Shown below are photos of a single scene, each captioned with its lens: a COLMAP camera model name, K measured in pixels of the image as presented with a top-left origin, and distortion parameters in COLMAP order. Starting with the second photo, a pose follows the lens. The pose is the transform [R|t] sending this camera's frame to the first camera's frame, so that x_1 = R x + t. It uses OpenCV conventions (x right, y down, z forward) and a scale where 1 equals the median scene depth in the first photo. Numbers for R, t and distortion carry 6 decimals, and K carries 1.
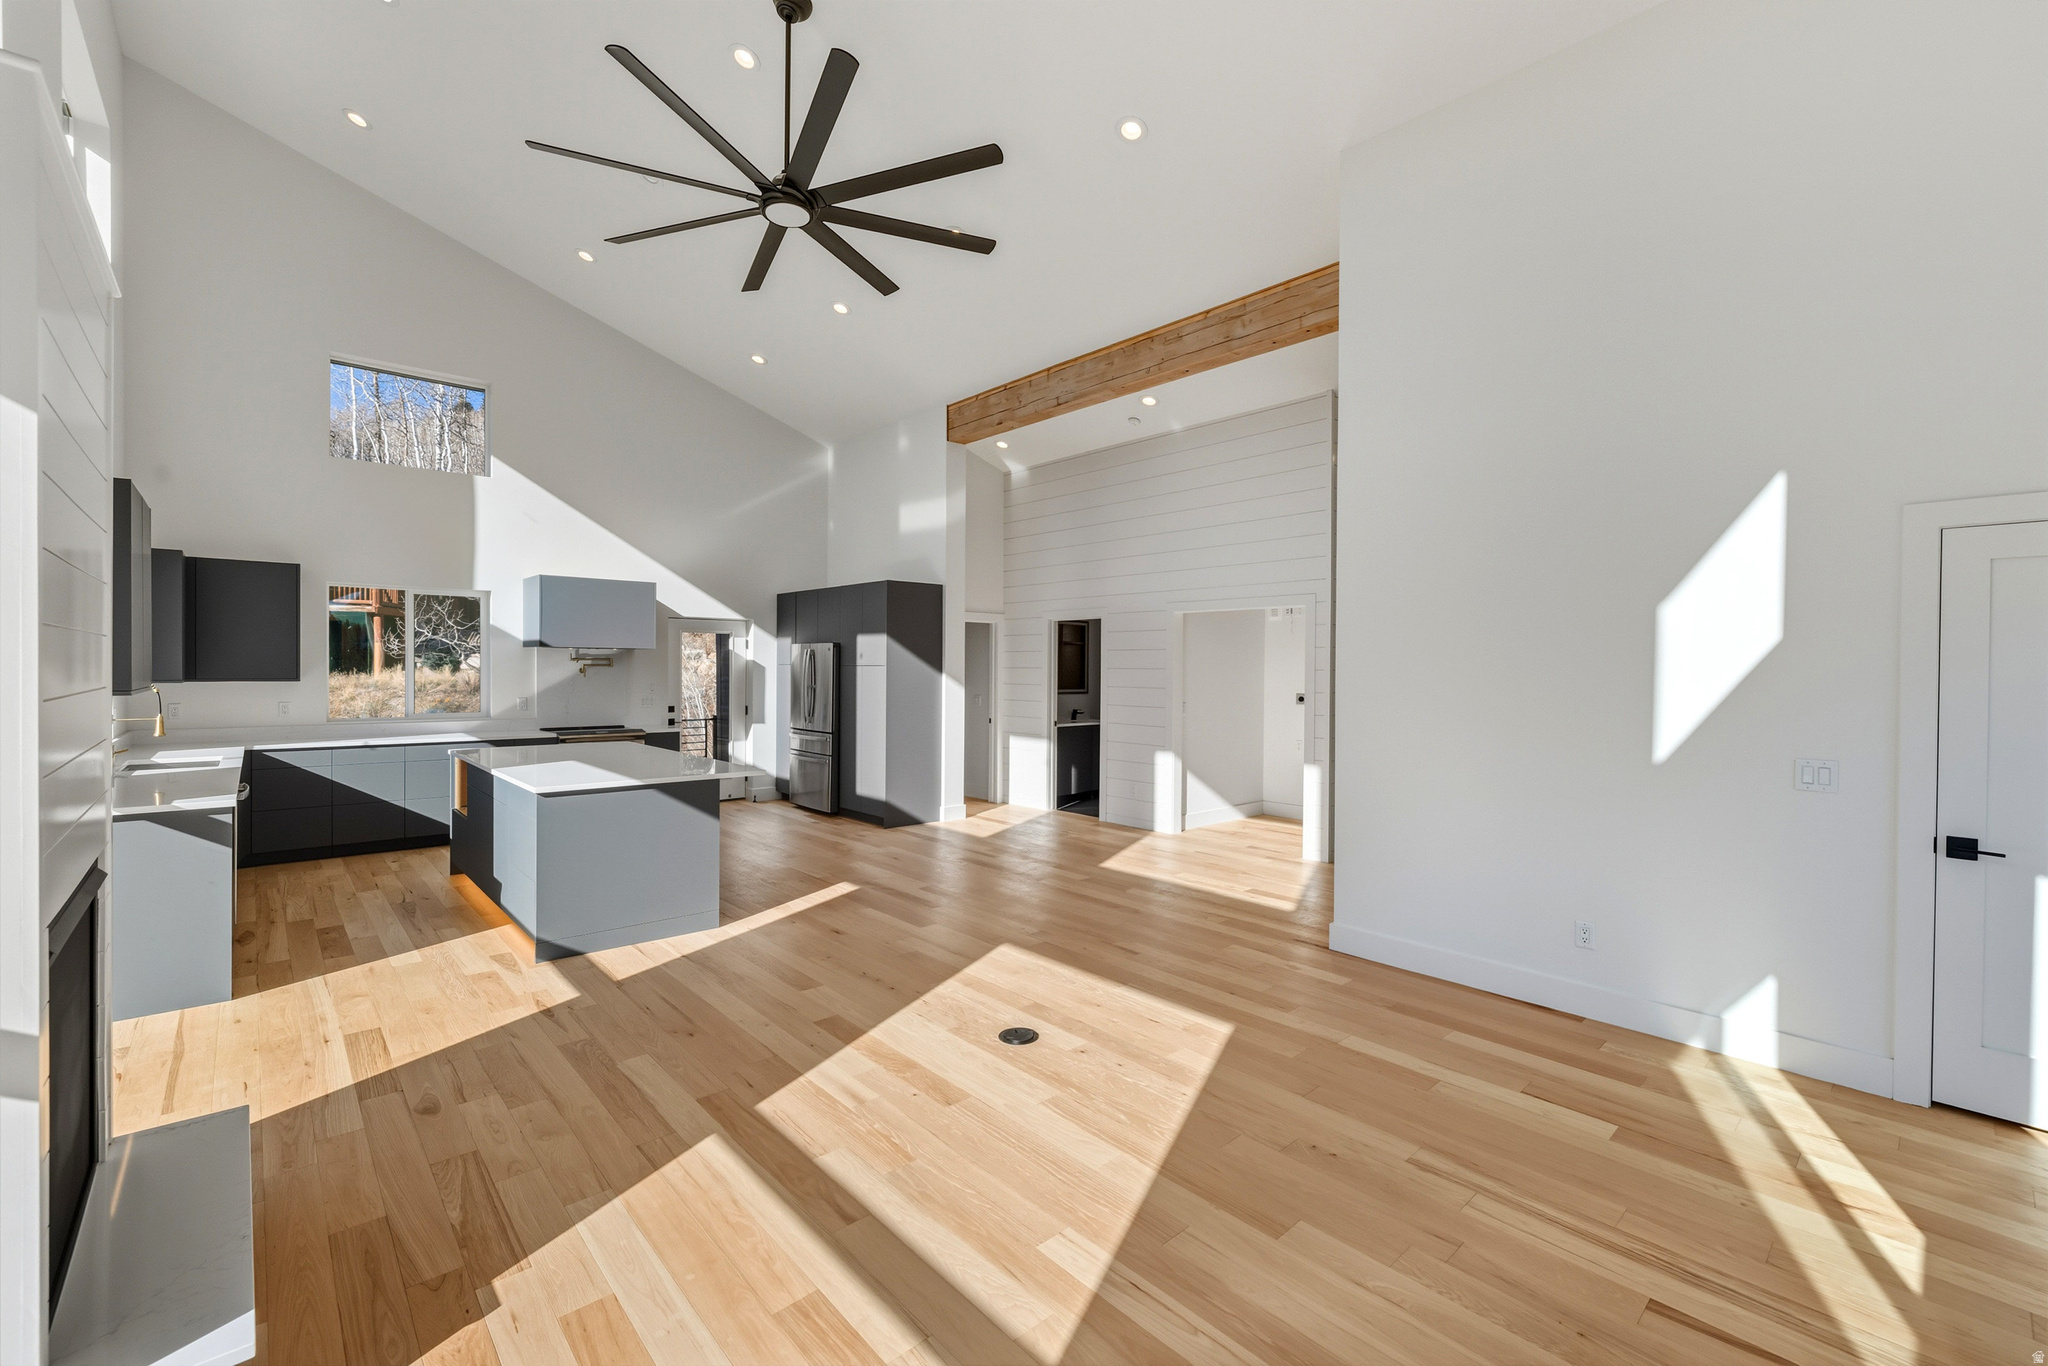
lens RADIAL K [[842.3, 0, 1013.7], [0, 842.3, 671.7], [0, 0, 1]] dist [0.000506, 0.000059]
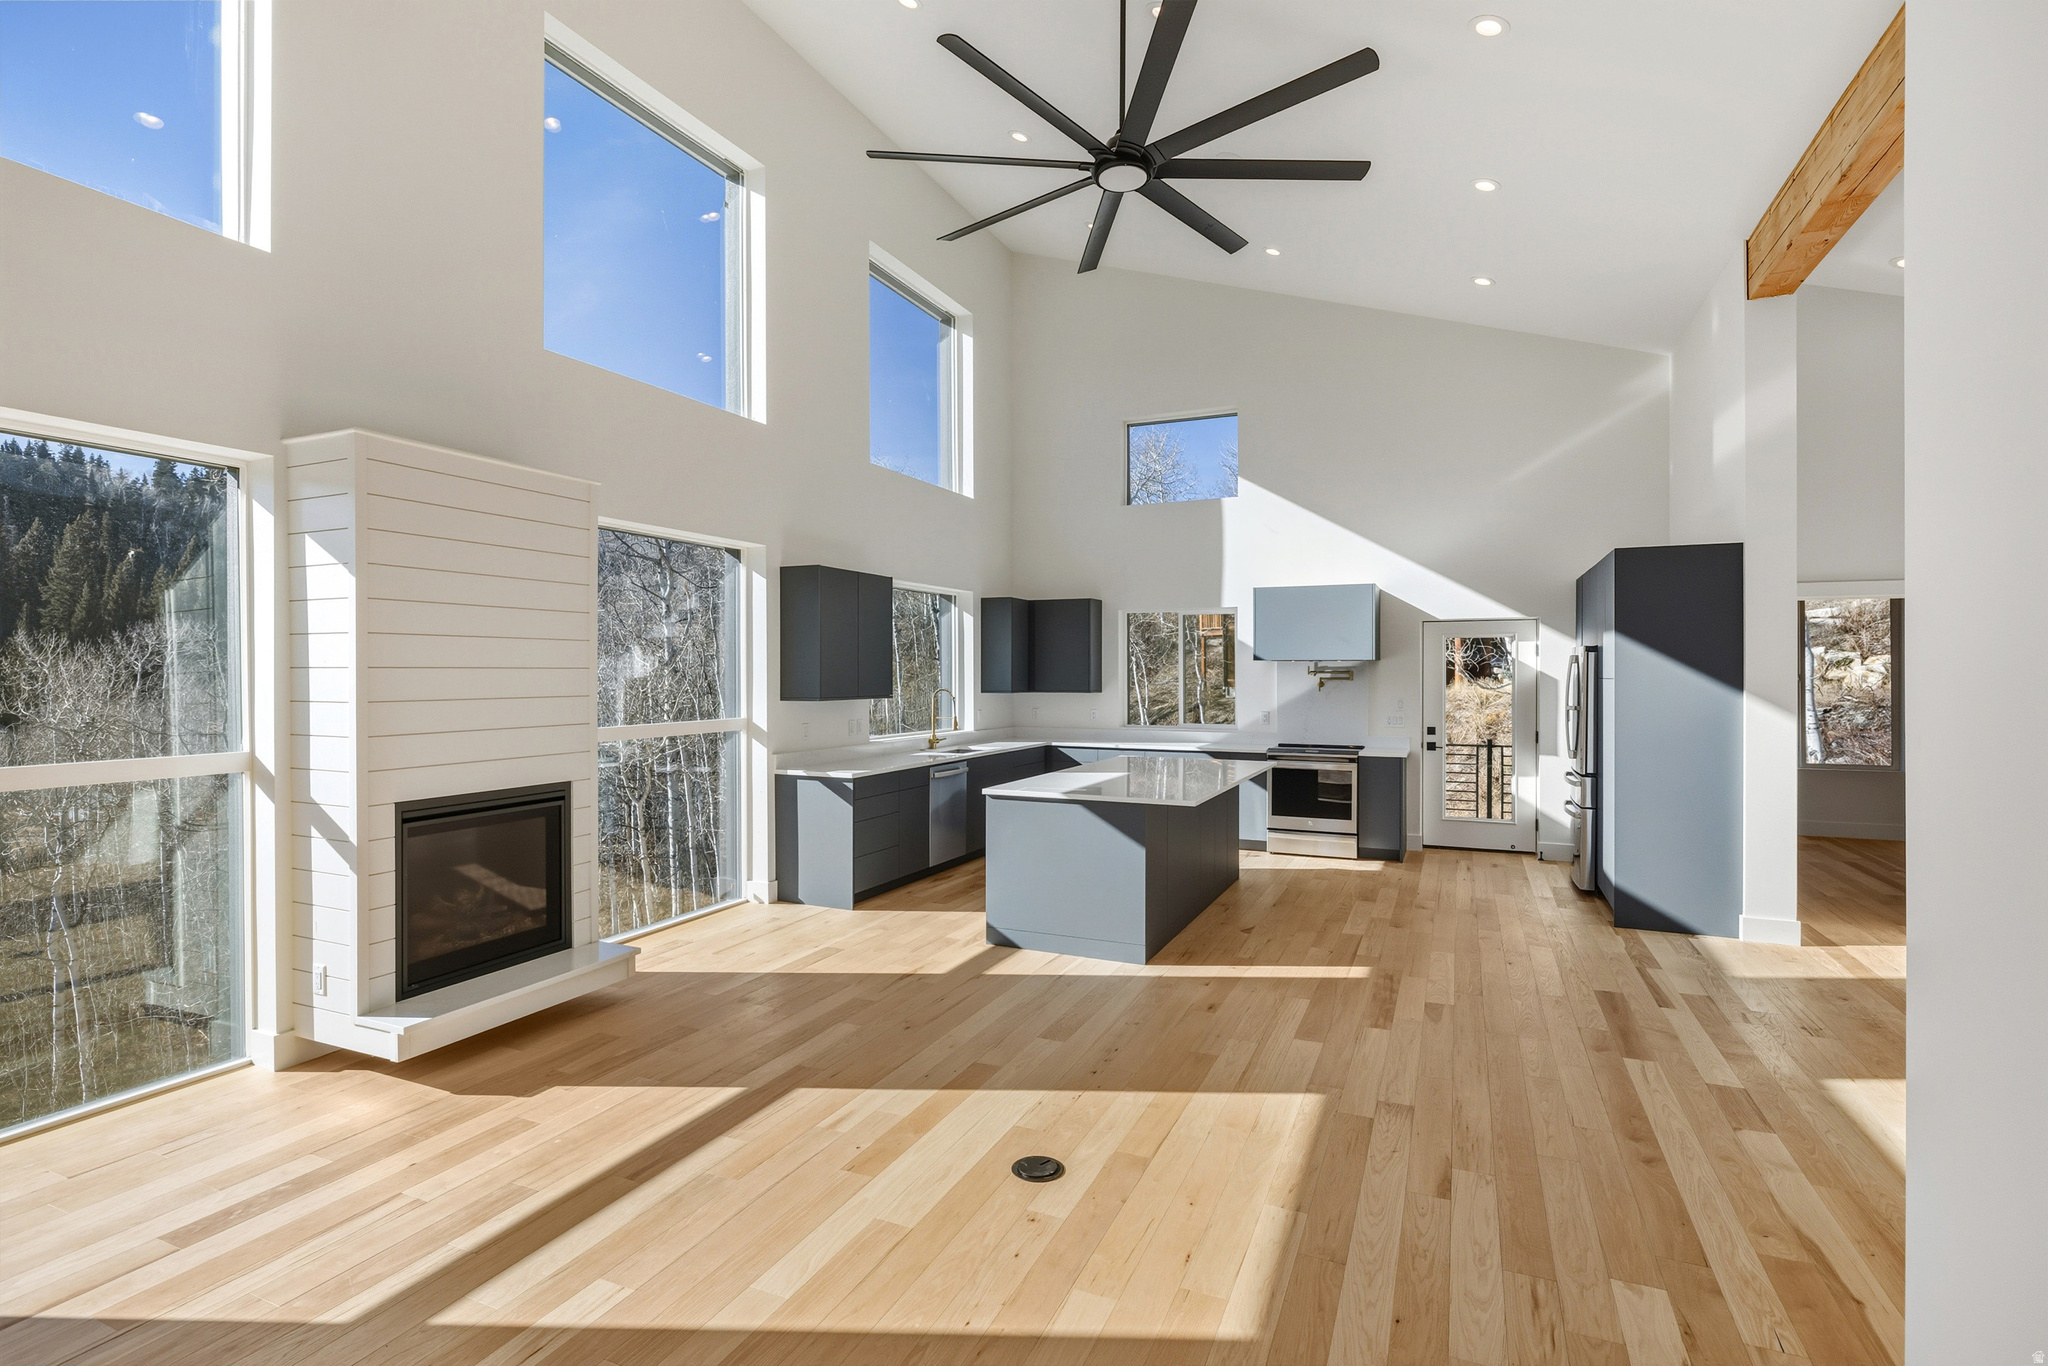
lens RADIAL K [[973.2, 0, 1025.9], [0, 973.2, 678.1], [0, 0, 1]] dist [-0.004542, -0.000309]
pose [[0.414569, -0.002870, -0.910013, 0.442142], [-0.001763, 0.999991, -0.003957, -0.004663], [0.910016, 0.003245, 0.414560, 0.343189]]
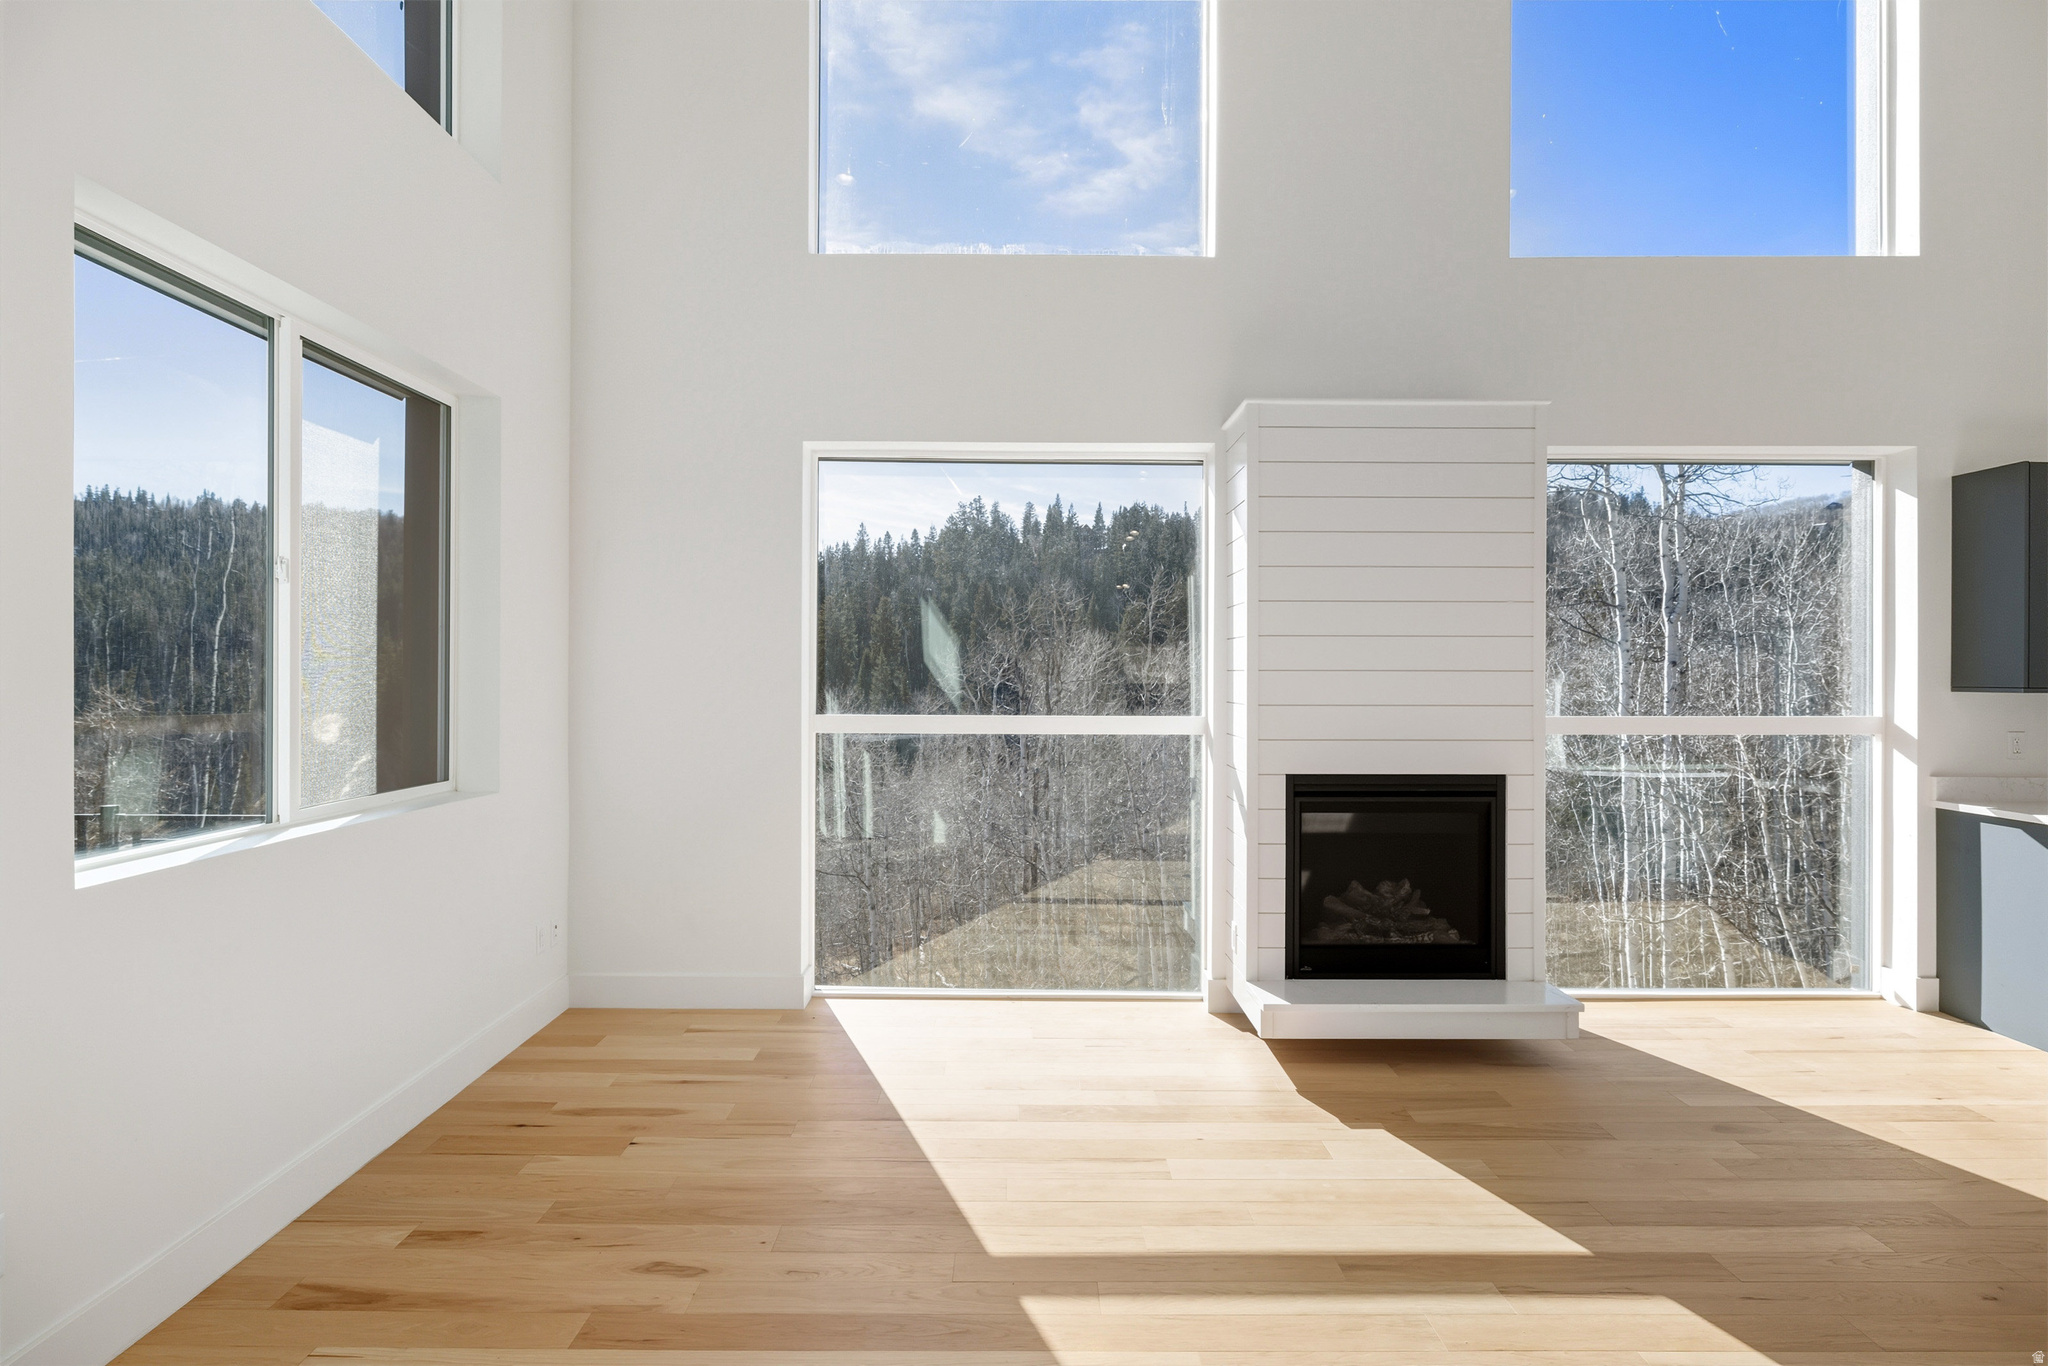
lens RADIAL K [[1047.3, 0, 1020.9], [0, 1047.3, 676.1], [0, 0, 1]] dist [-0.000975, -0.000541]
pose [[-0.657802, -0.006534, -0.753162, 0.314954], [-0.012542, 0.999919, 0.002279, 0.012110], [0.753086, 0.010946, -0.657831, 0.531956]]
